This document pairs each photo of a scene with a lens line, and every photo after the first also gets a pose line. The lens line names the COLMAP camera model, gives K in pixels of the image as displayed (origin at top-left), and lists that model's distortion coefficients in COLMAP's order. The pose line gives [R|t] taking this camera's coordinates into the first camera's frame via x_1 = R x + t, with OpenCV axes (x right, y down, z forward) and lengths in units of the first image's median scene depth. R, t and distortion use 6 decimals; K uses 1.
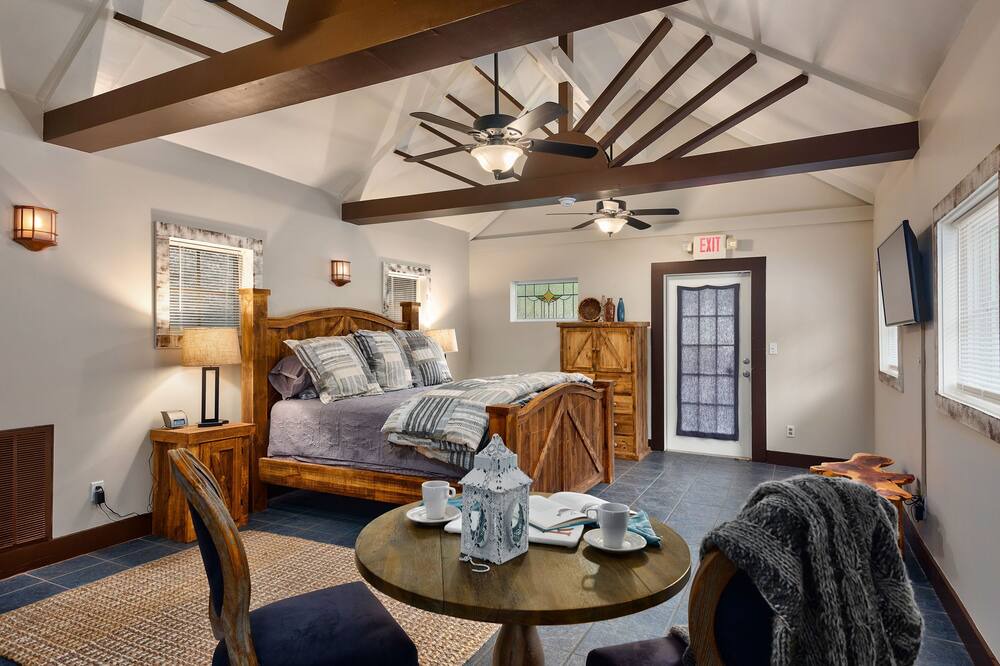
lens RADIAL K [[517.3, 0, 500.0], [0, 517.3, 333.0], [0, 0, 1]] dist [0.028571, -0.023419]
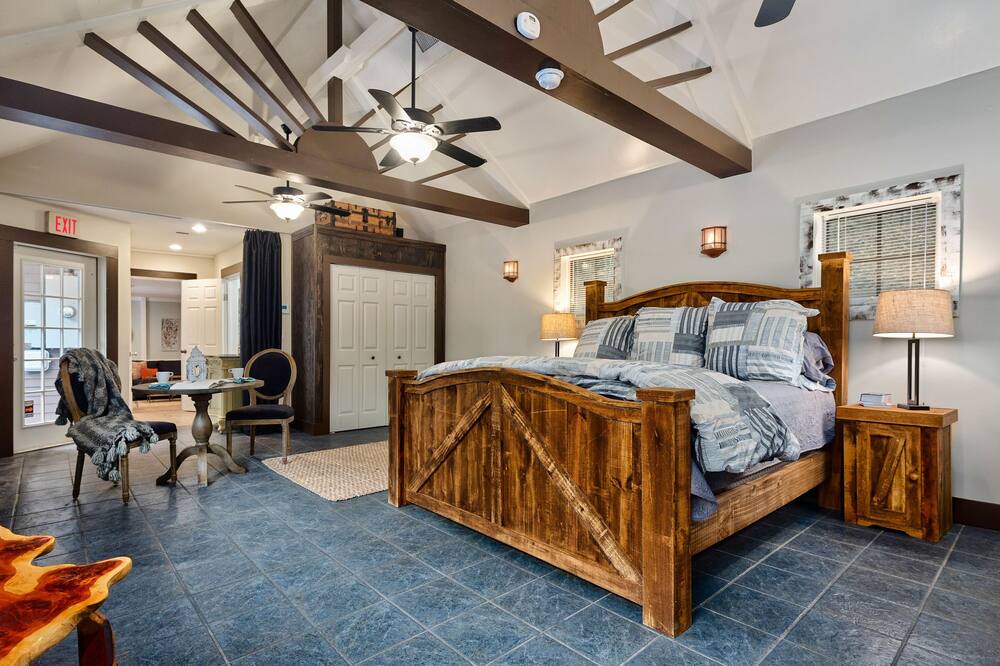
lens RADIAL K [[517.3, 0, 500.0], [0, 517.3, 333.0], [0, 0, 1]] dist [0.028571, -0.023419]
pose [[-0.320178, -0.013358, -0.947263, 0.716791], [0.010911, 0.999782, -0.017787, 0.052689], [0.947294, -0.016031, -0.319963, 1.101683]]
